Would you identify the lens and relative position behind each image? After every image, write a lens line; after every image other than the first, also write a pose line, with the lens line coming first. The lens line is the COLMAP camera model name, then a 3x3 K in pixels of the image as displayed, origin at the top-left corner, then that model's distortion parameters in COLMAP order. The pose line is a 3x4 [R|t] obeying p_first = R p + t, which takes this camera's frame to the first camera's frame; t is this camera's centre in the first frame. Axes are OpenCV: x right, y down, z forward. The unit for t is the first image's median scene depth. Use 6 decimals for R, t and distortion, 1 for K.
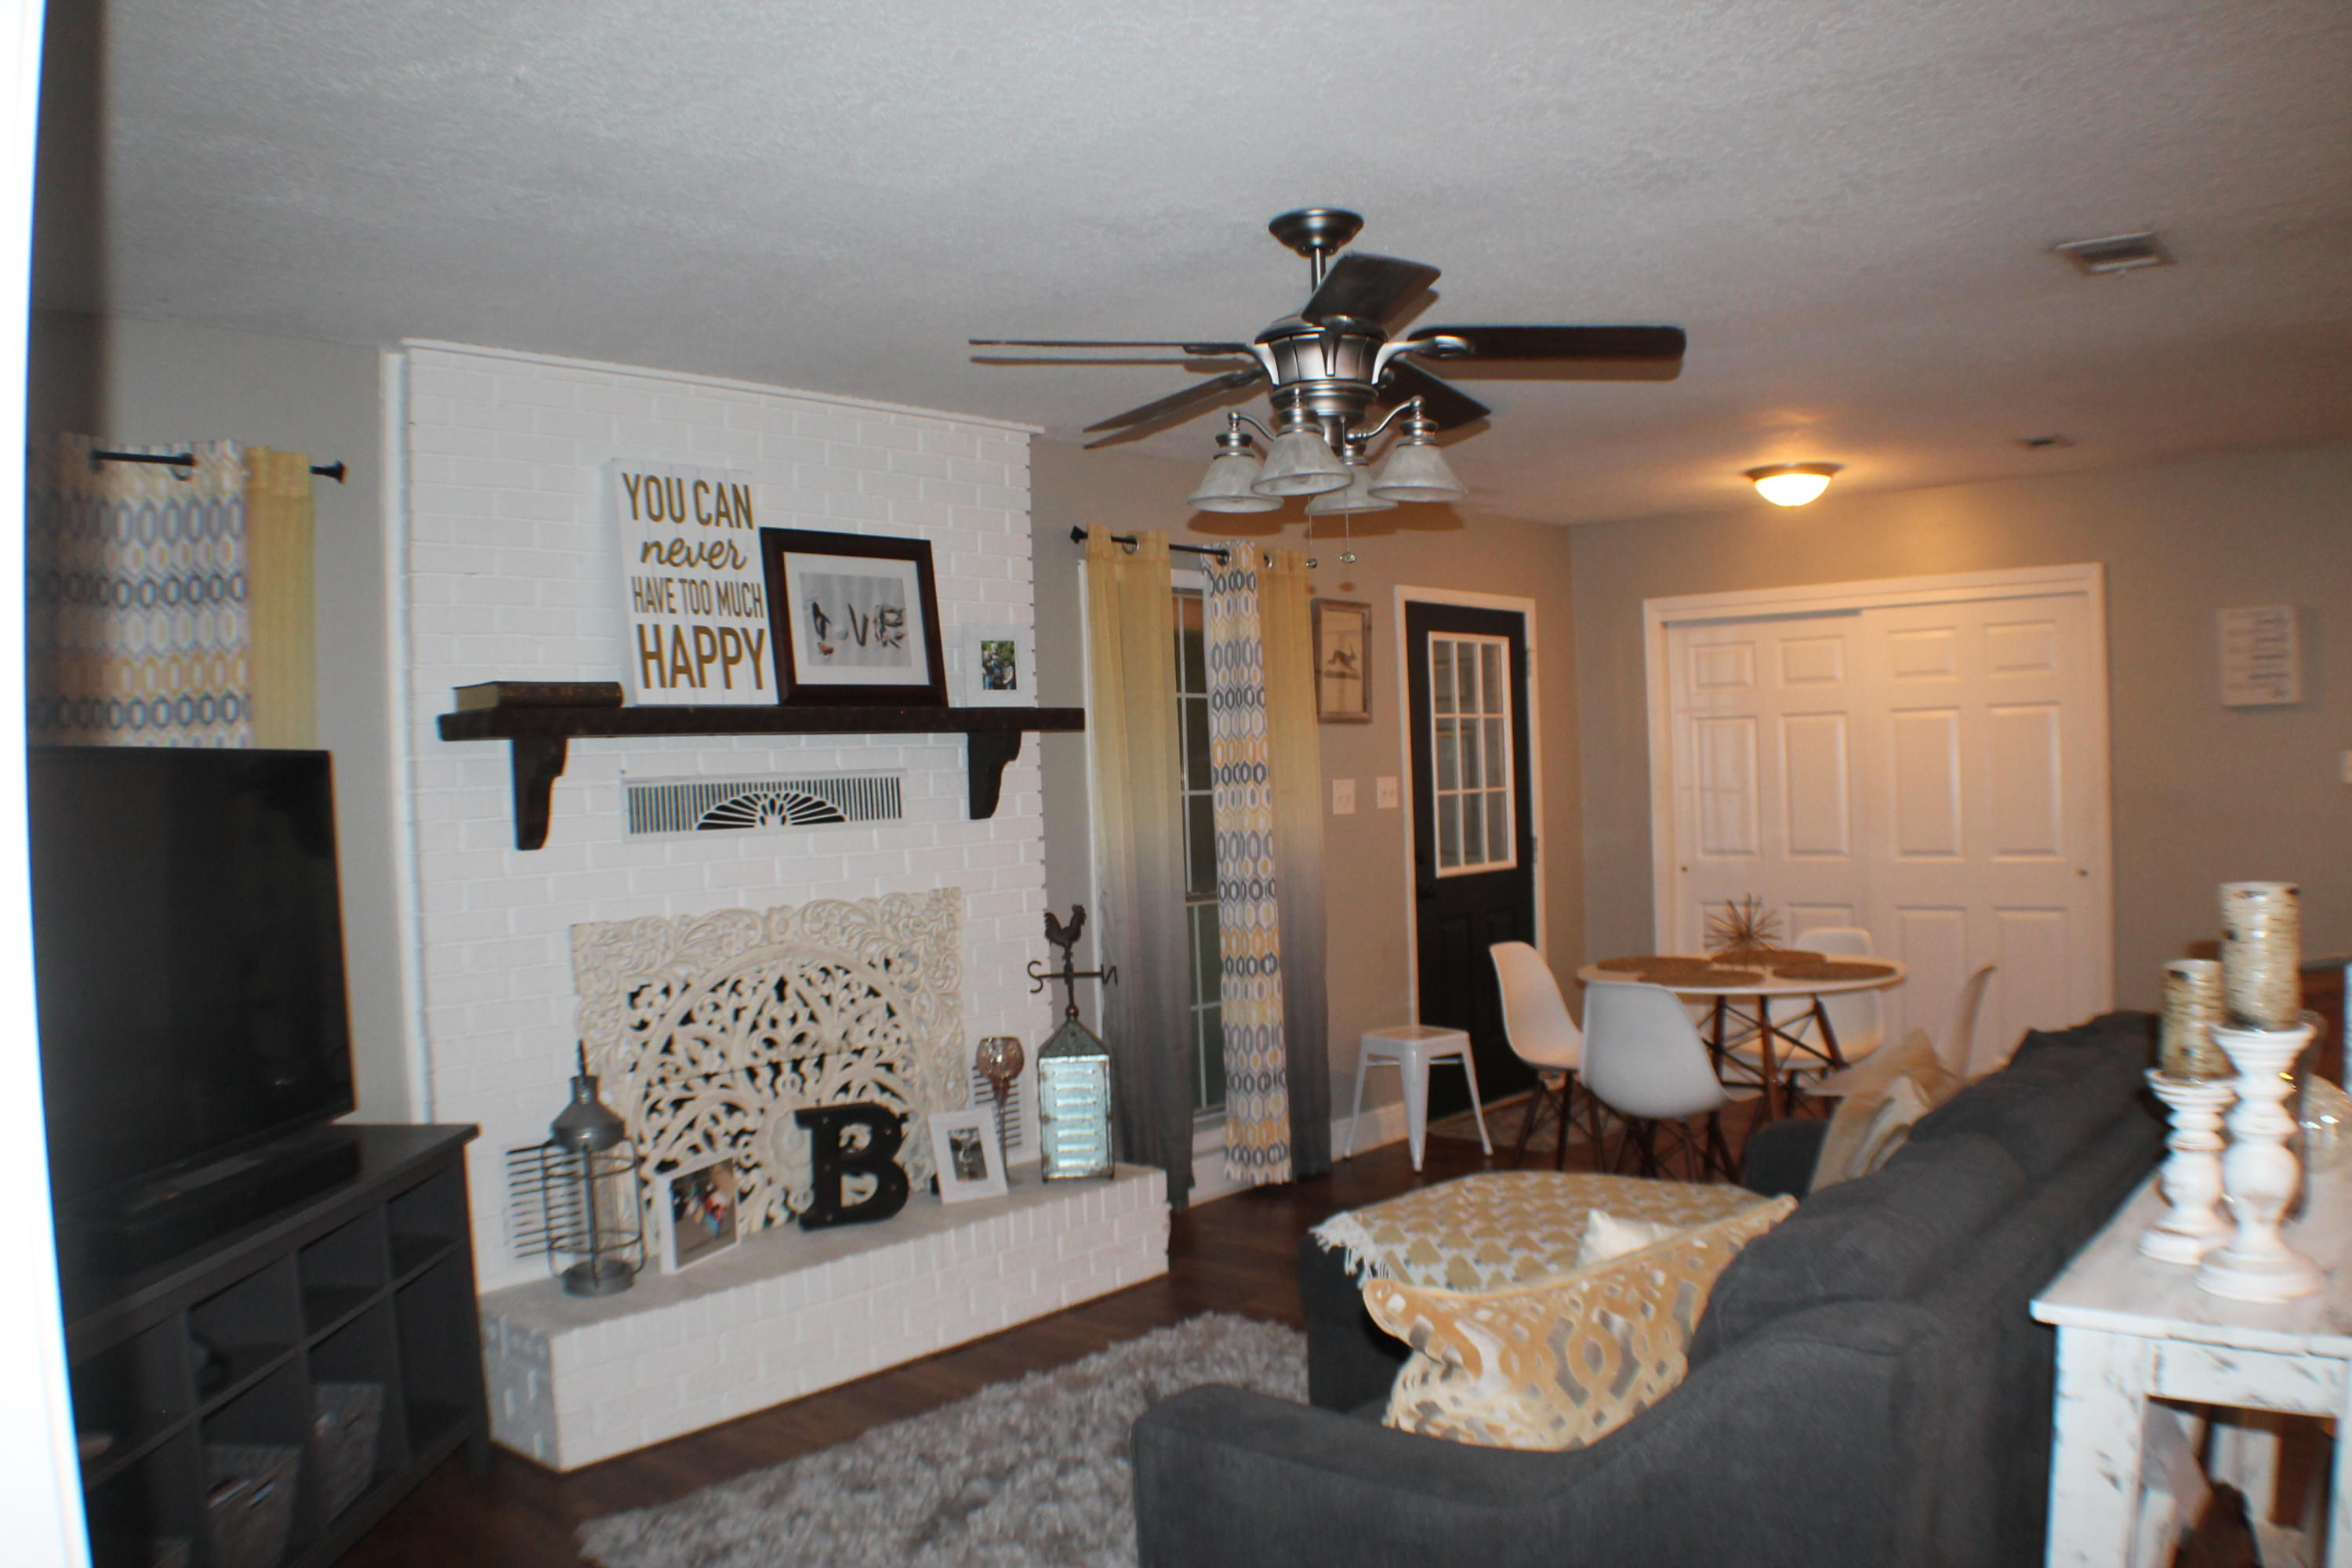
lens RADIAL K [[1803.0, 0, 1176.0], [0, 1803.0, 784.0], [0, 0, 1]] dist [-0.221538, 0.117120]
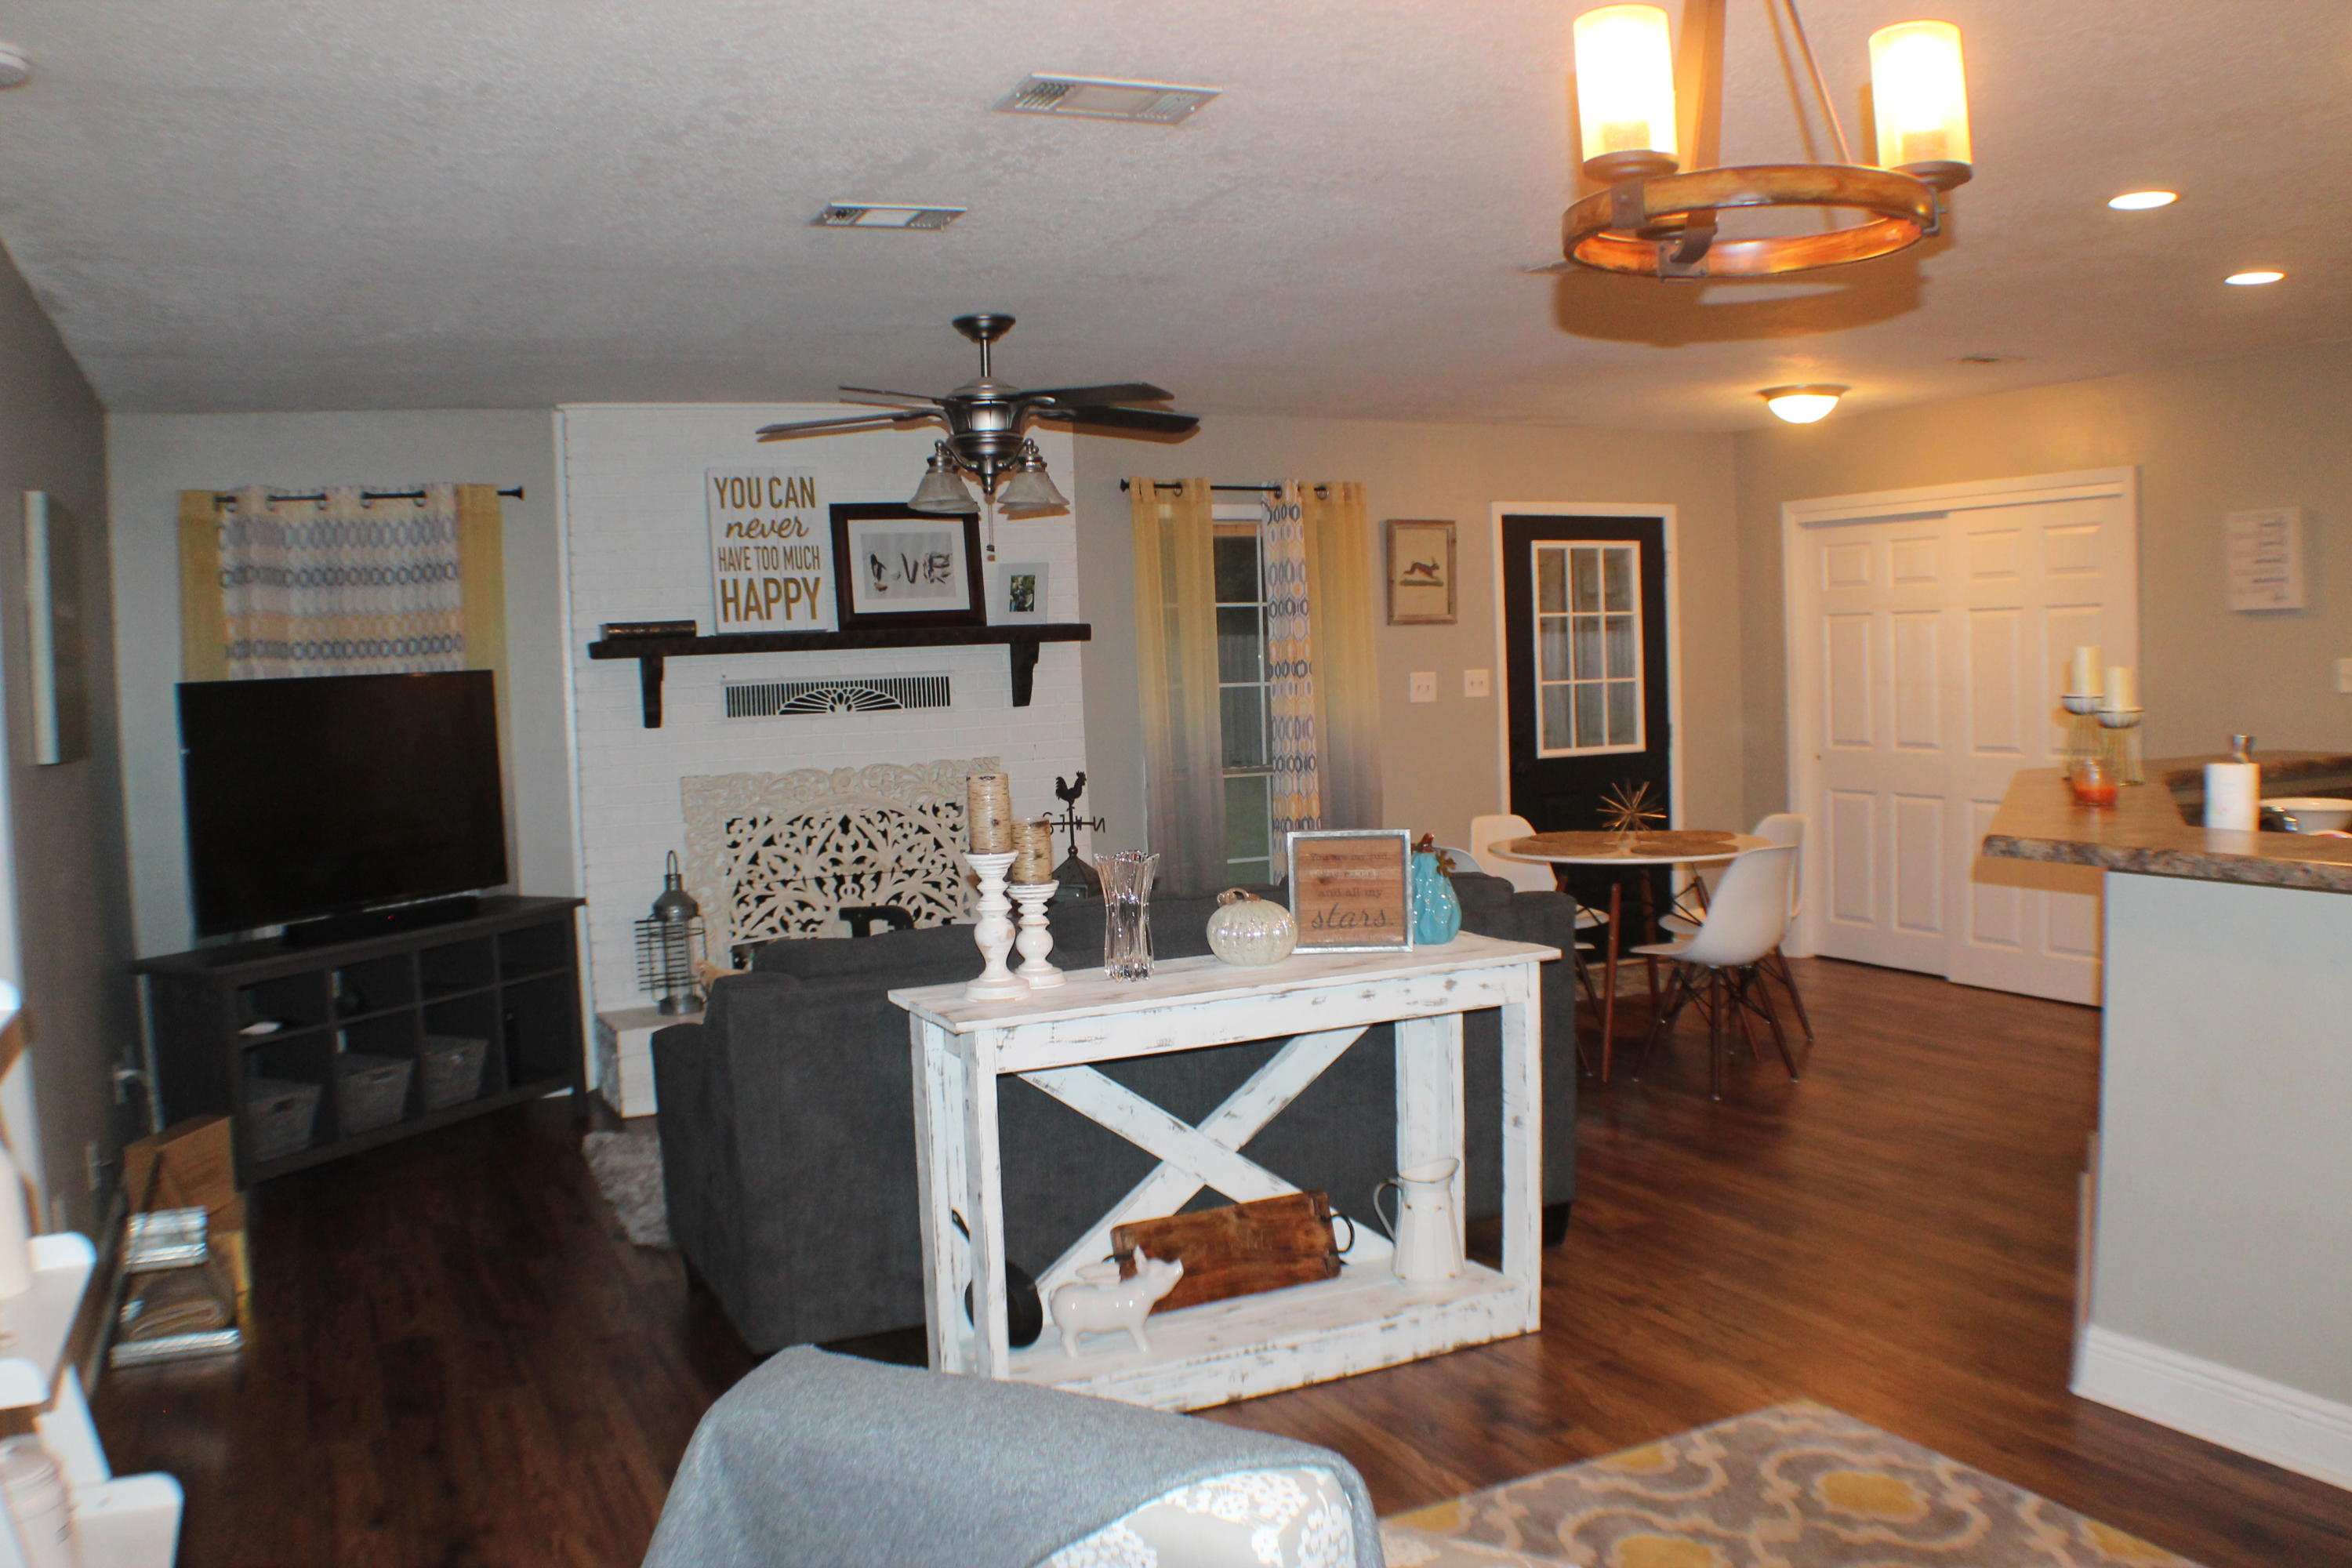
lens RADIAL K [[1963.9, 0, 1176.0], [0, 1963.9, 784.0], [0, 0, 1]] dist [-0.234010, 0.295166]
pose [[0.918576, 0.029118, -0.394170, 0.648284], [0.000223, 0.997244, 0.074188, -0.035376], [0.395244, -0.068236, 0.916038, -0.342578]]
